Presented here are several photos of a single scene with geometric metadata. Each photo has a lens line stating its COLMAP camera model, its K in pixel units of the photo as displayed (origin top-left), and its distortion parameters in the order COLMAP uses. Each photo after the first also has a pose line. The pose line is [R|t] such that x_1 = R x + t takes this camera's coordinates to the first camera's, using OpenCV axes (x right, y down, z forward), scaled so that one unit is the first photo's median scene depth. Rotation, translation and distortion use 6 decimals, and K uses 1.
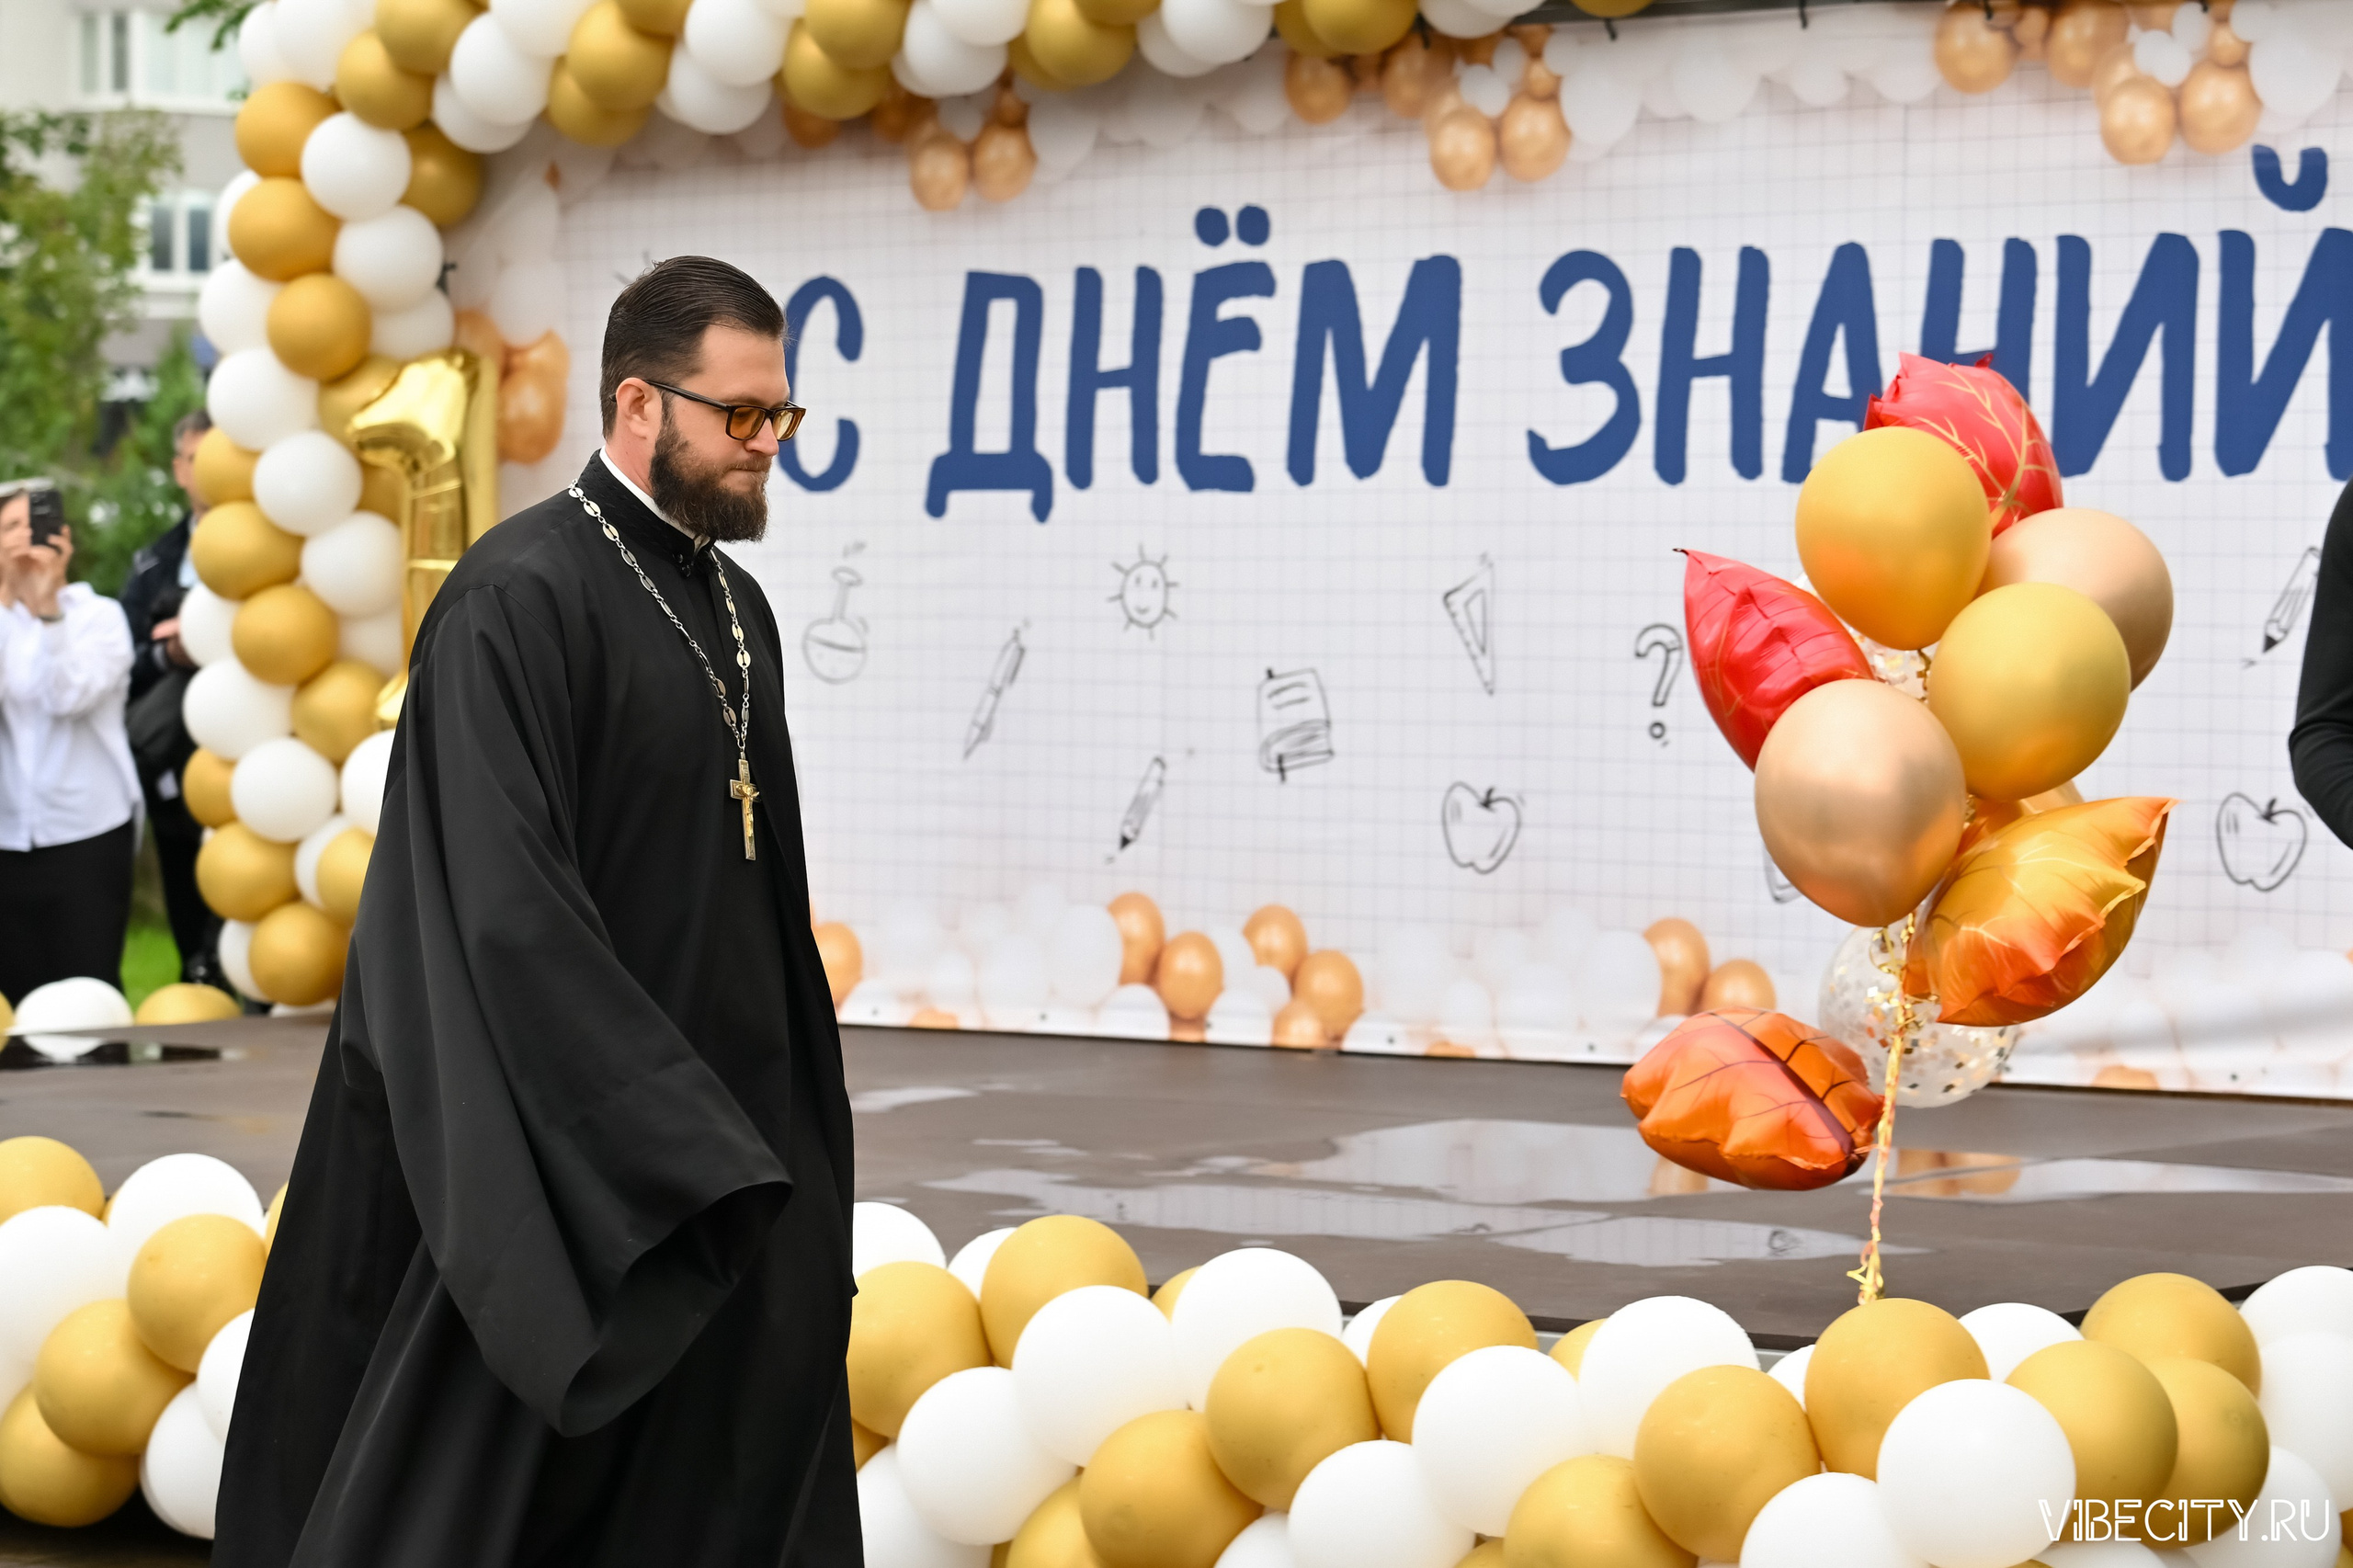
lens RADIAL K [[7243.7, 0, 1177.7], [0, 7243.7, 791.6], [0, 0, 1]] dist [0.072610, 0.000000]
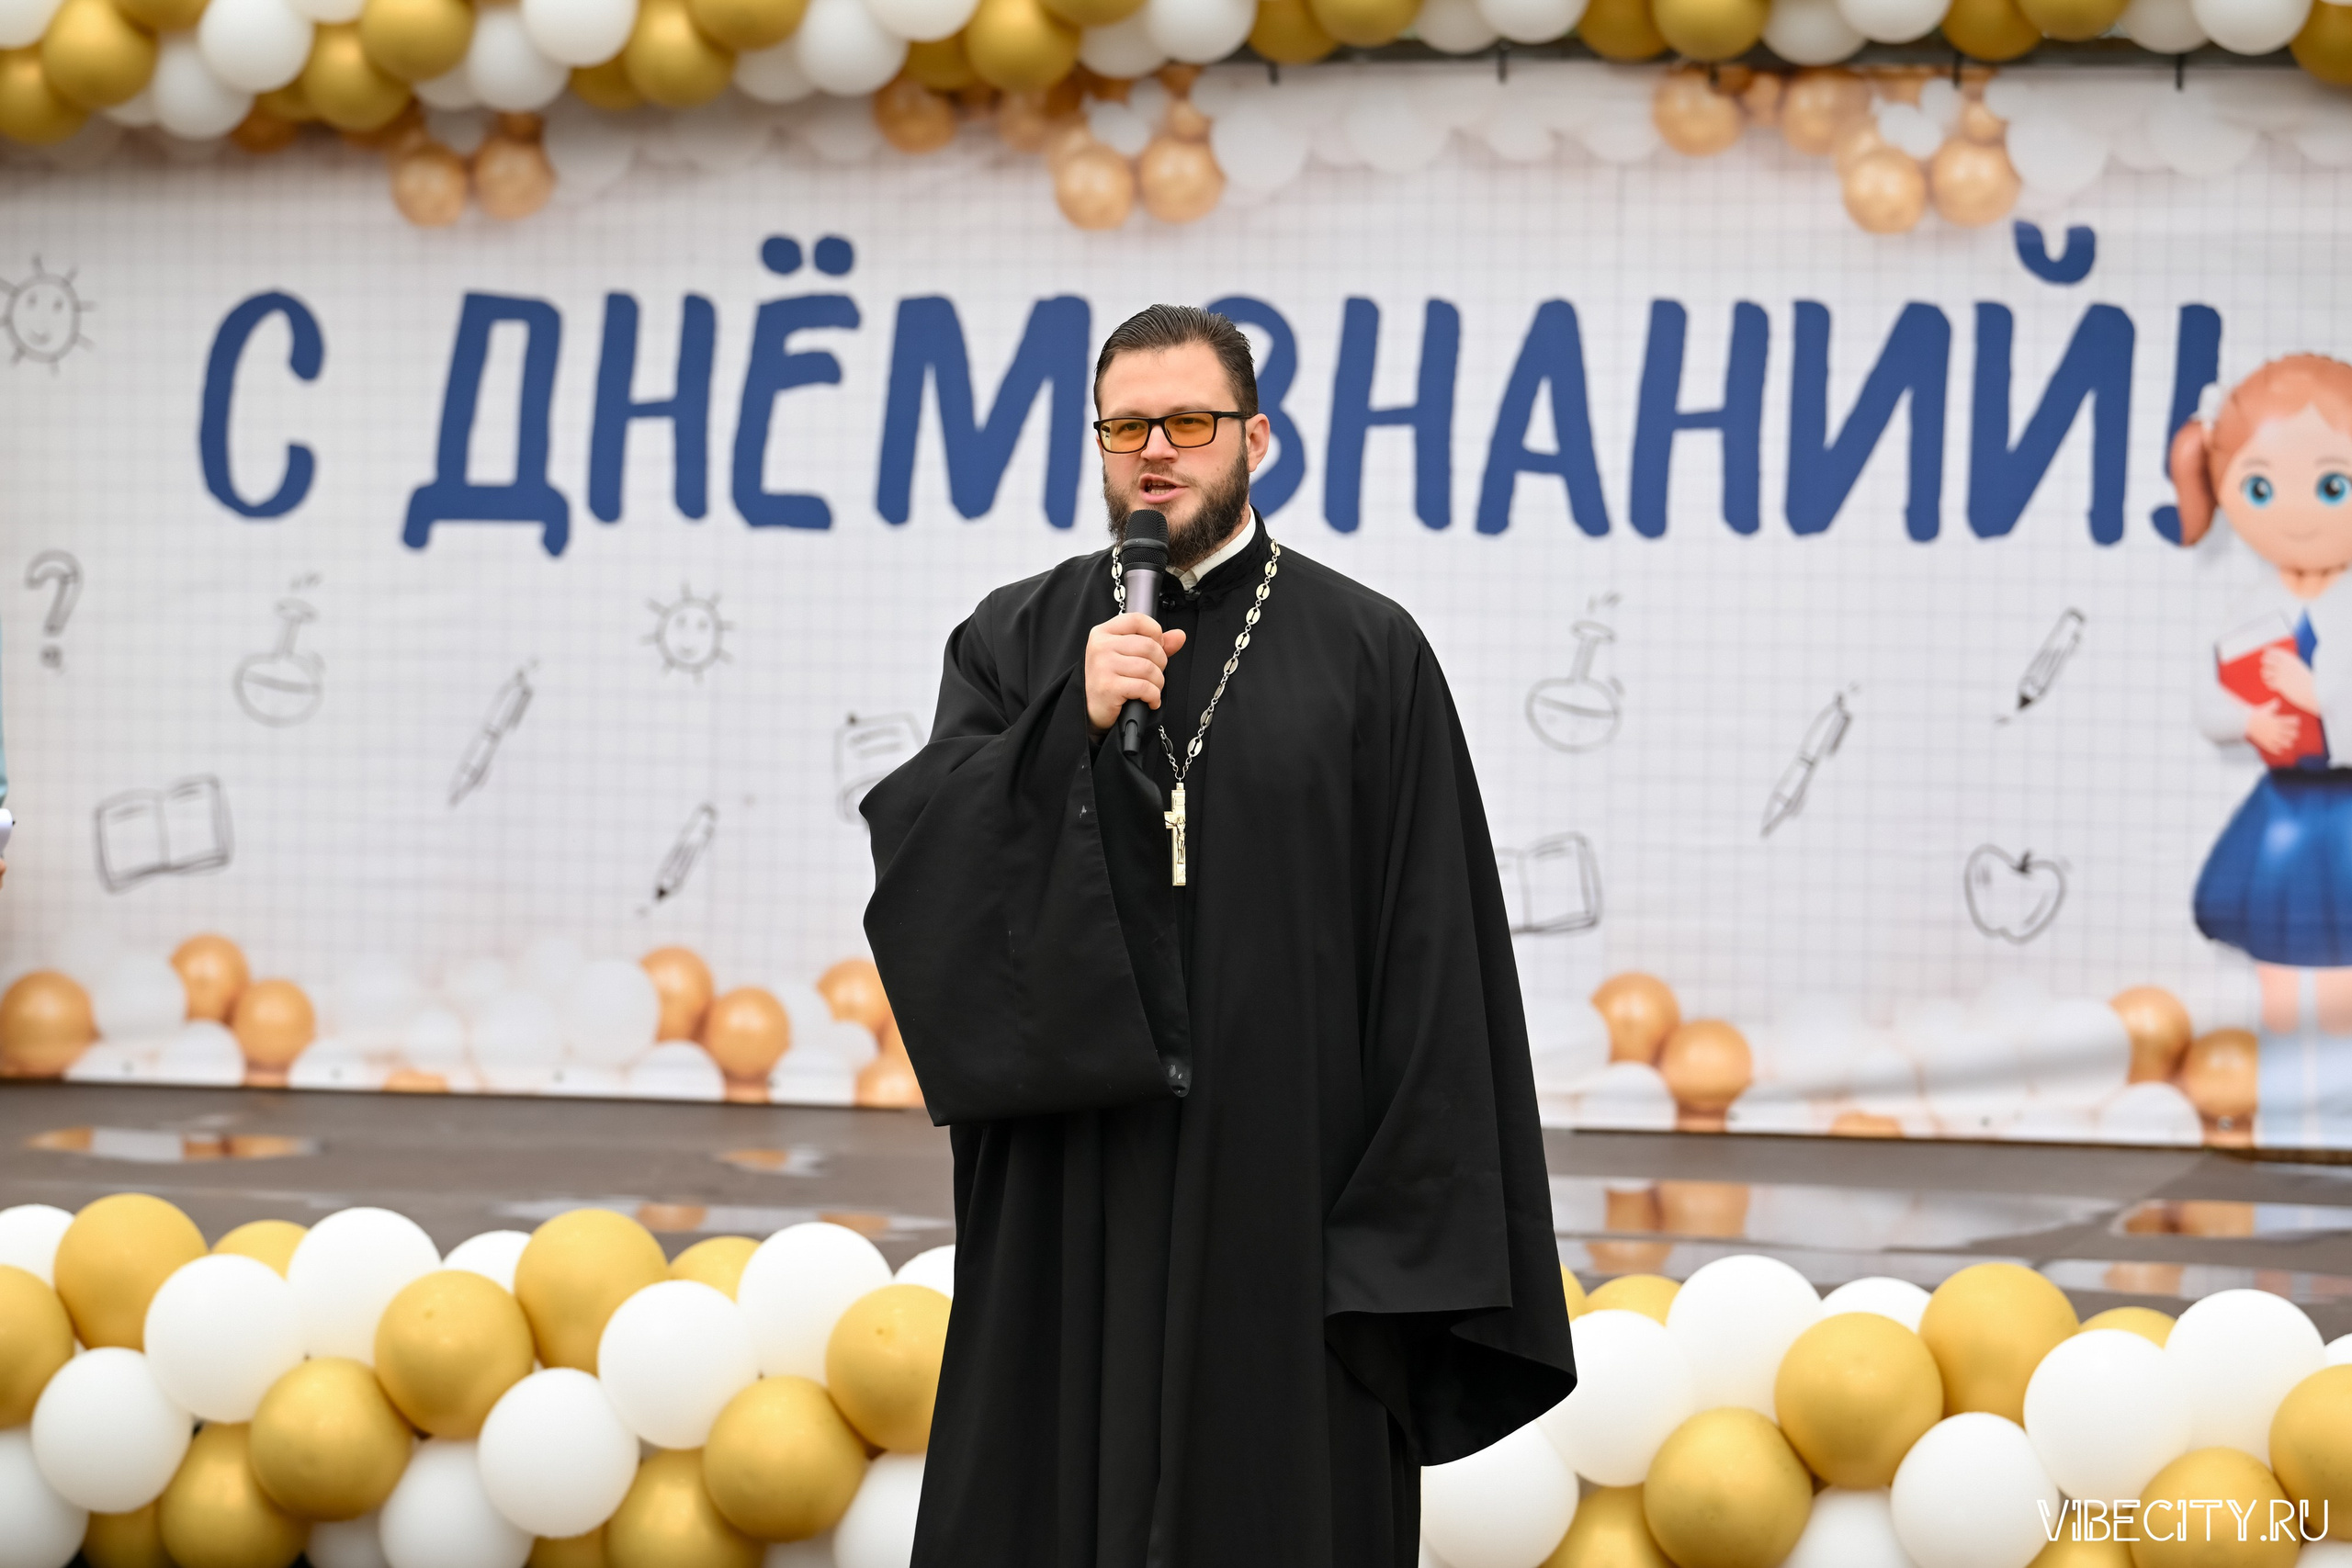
lens RADIAL K [[7474.7, 0, 1178.1], [0, 7474.7, 790.1], [0, 0, 1]] dist [0.041534, 0.000000]
pose [[0.907534, -0.004539, 0.419954, -0.377895], [0.000638, 0.999955, 0.009429, -0.016749], [-0.419978, -0.008289, 0.907497, 0.077466]]
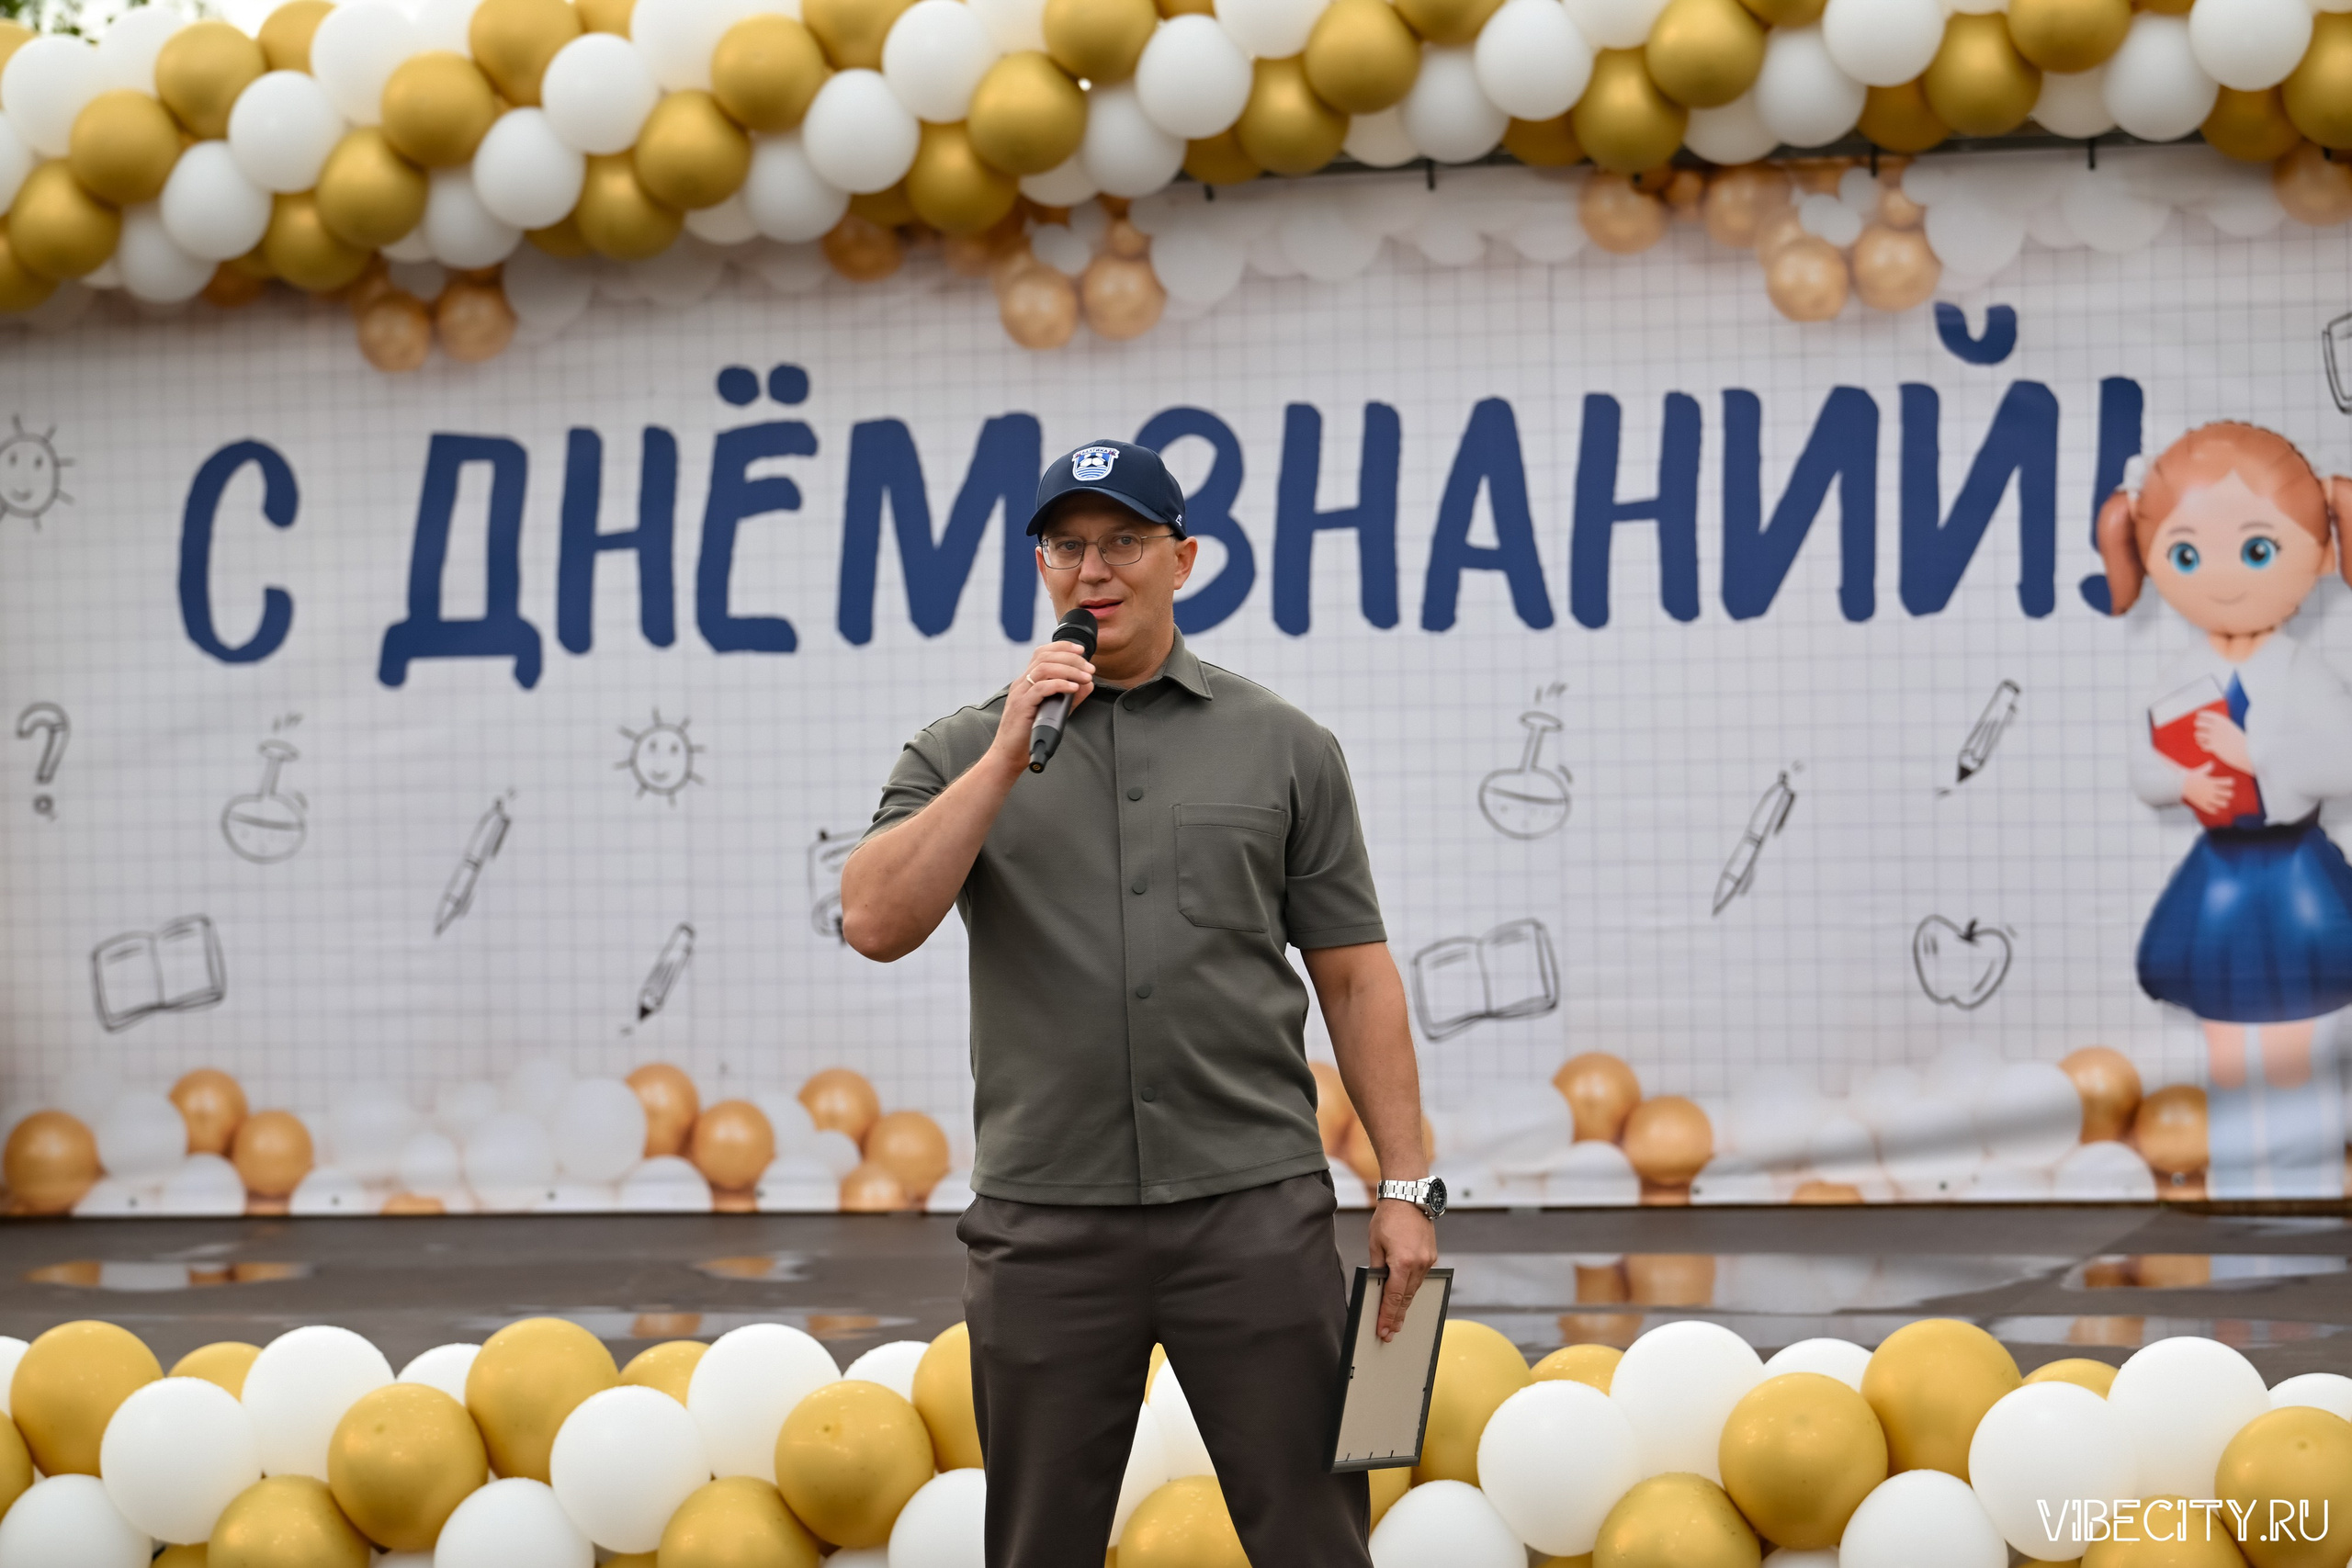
lens RADIAL K [[7014.9, 0, 1162.8], [0, 7014.9, 784.7], [0, 0, 1]] dist [0.064601, 0.000000]
pose [[0.910269, -0.031109, 0.412847, -0.351242], [0.038736, 0.999198, -0.010115, -0.012073], [-0.412201, 0.025199, 0.910744, 0.108764]]
